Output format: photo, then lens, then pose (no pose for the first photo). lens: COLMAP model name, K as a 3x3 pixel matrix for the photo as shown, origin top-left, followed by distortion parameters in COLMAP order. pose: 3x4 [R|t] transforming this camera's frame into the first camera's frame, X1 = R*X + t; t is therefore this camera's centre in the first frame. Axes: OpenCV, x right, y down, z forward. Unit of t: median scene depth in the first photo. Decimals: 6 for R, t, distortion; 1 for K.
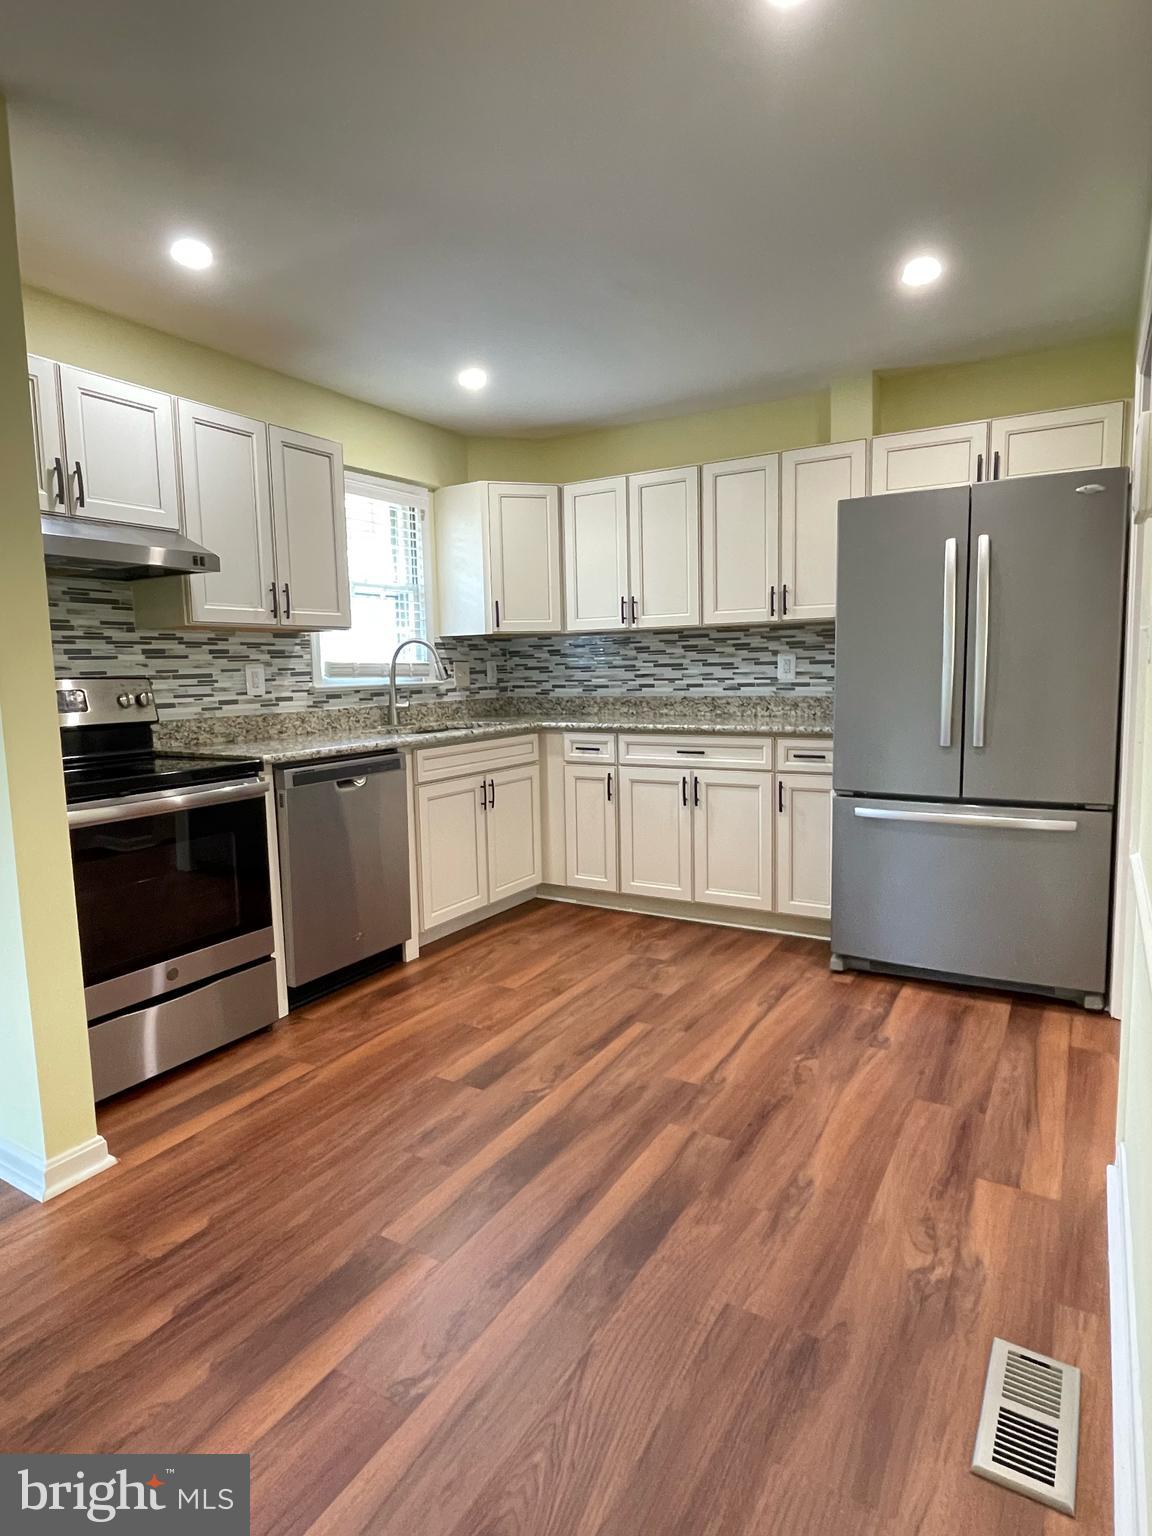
lens RADIAL K [[850.5, 0, 578.2], [0, 850.5, 758.2], [0, 0, 1]] dist [-0.003155, -0.000669]
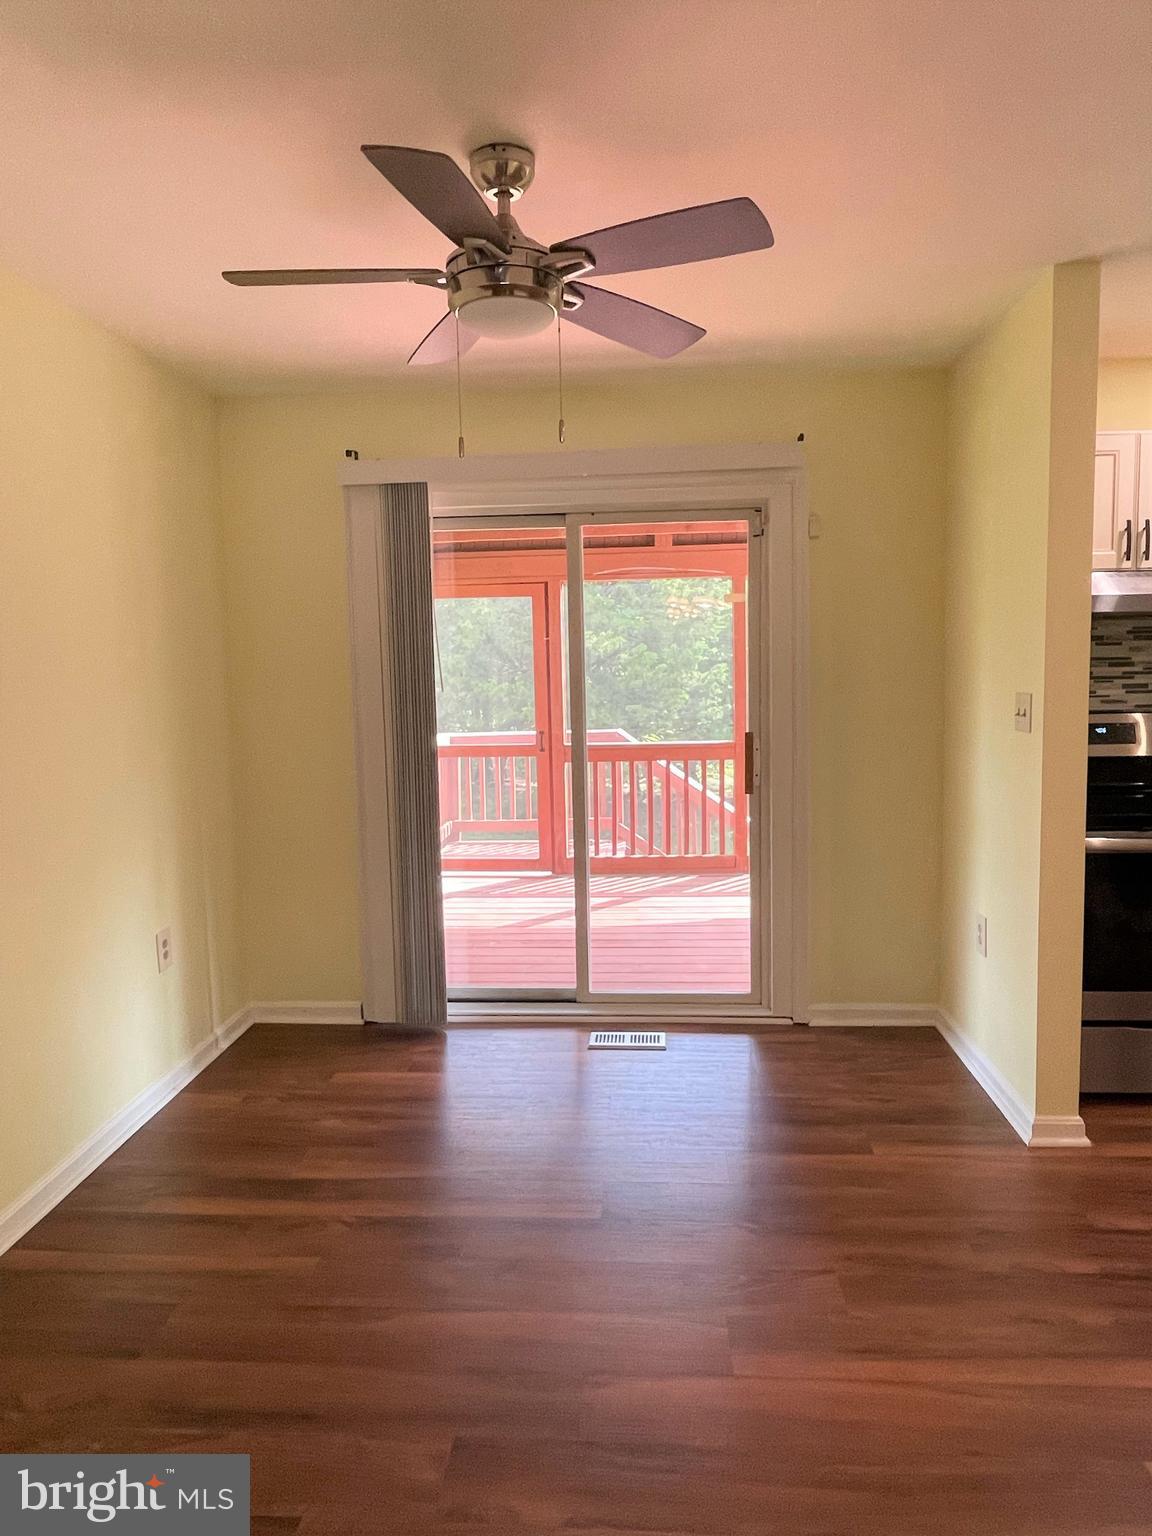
lens RADIAL K [[970.6, 0, 584.5], [0, 970.6, 758.8], [0, 0, 1]] dist [0.000723, -0.001090]
pose [[0.454425, 0.097407, -0.885443, 0.153314], [-0.086238, 0.994145, 0.065106, -0.043522], [0.886601, 0.046773, 0.460164, -0.143498]]
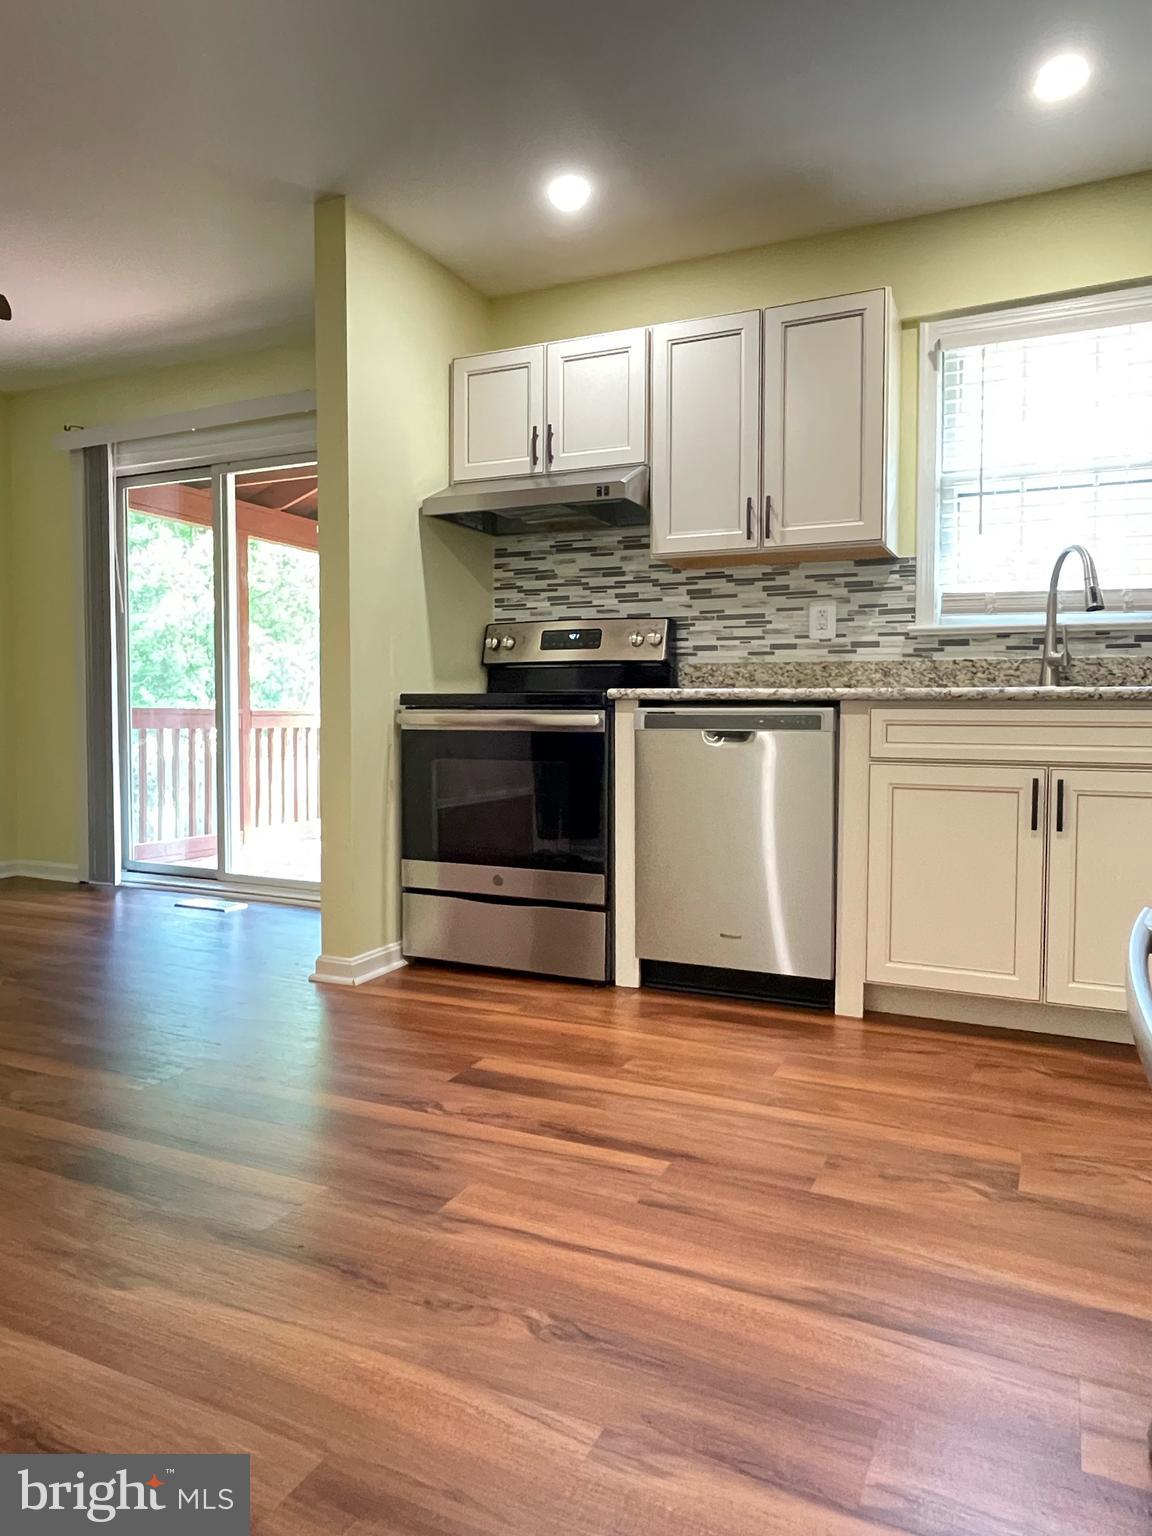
lens RADIAL K [[1031.1, 0, 579.7], [0, 1031.1, 752.2], [0, 0, 1]] dist [-0.001795, -0.003913]
pose [[0.095571, 0.065452, -0.993268, 0.582057], [-0.112480, 0.992155, 0.054556, 0.006137], [0.989047, 0.106509, 0.102183, 0.670252]]
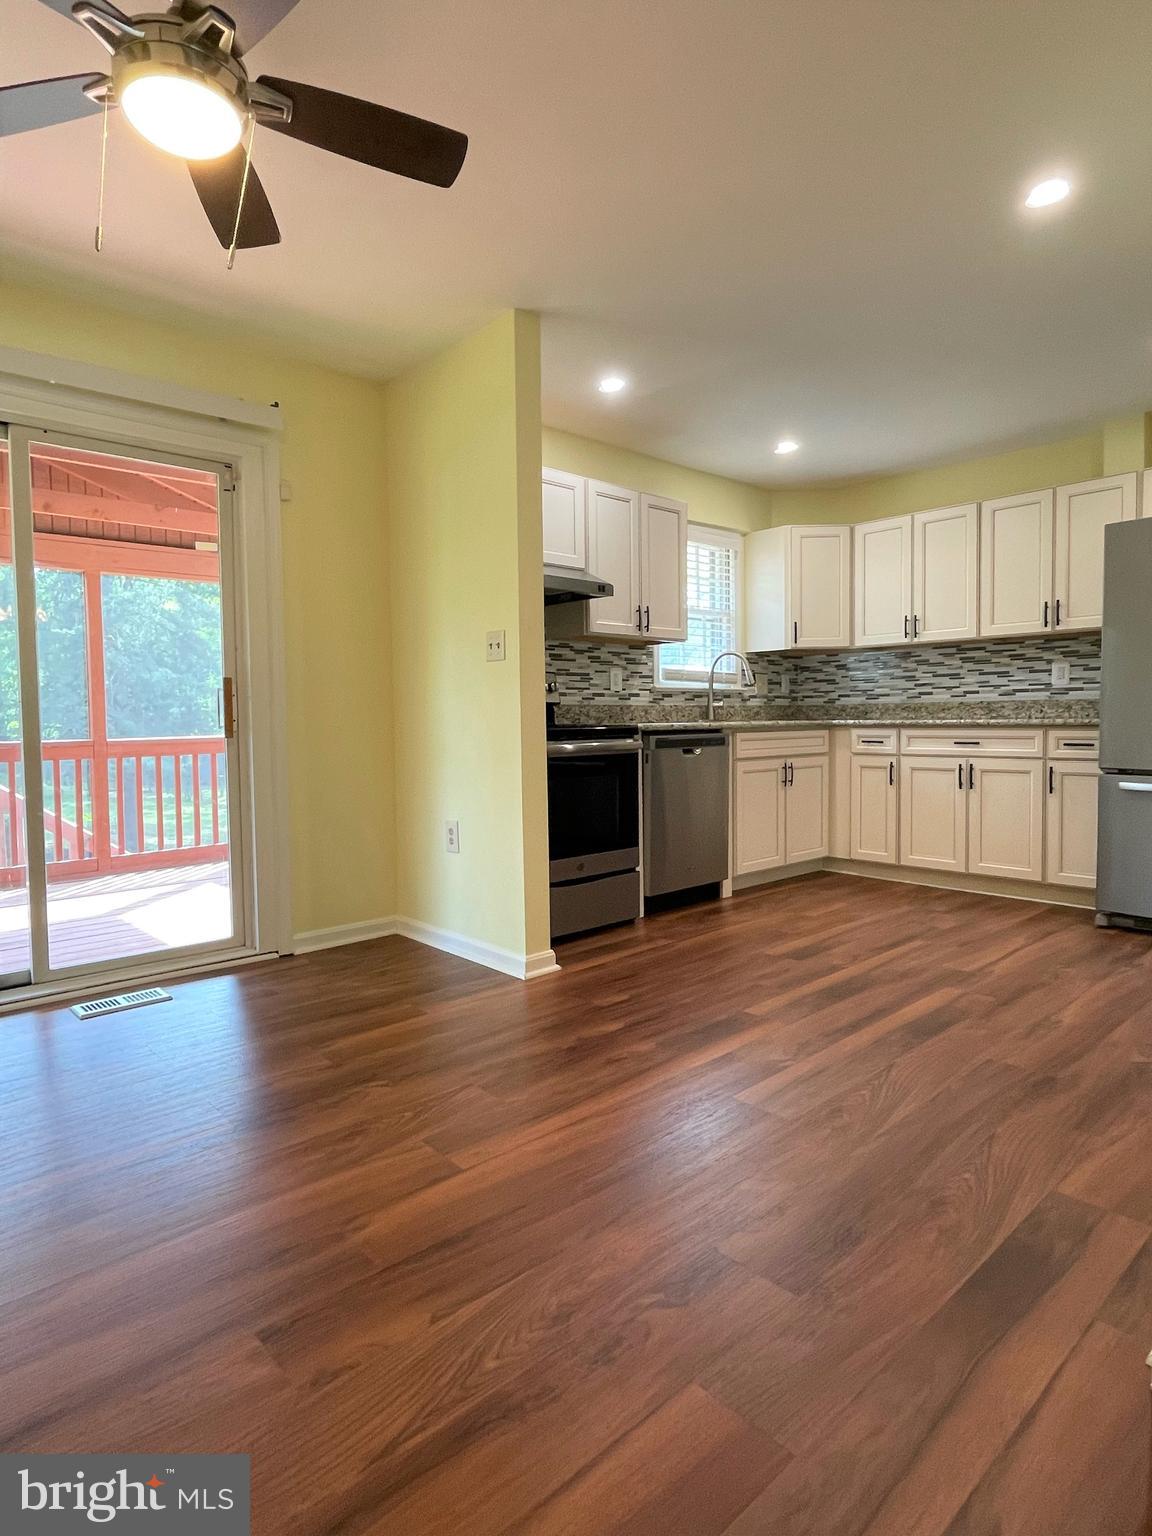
lens RADIAL K [[850.3, 0, 582.7], [0, 850.3, 758.6], [0, 0, 1]] dist [-0.003320, -0.000441]
pose [[0.957959, 0.024484, -0.285858, -0.042449], [-0.039769, 0.998065, -0.047790, 0.097573], [0.284135, 0.057149, 0.957080, -0.290094]]
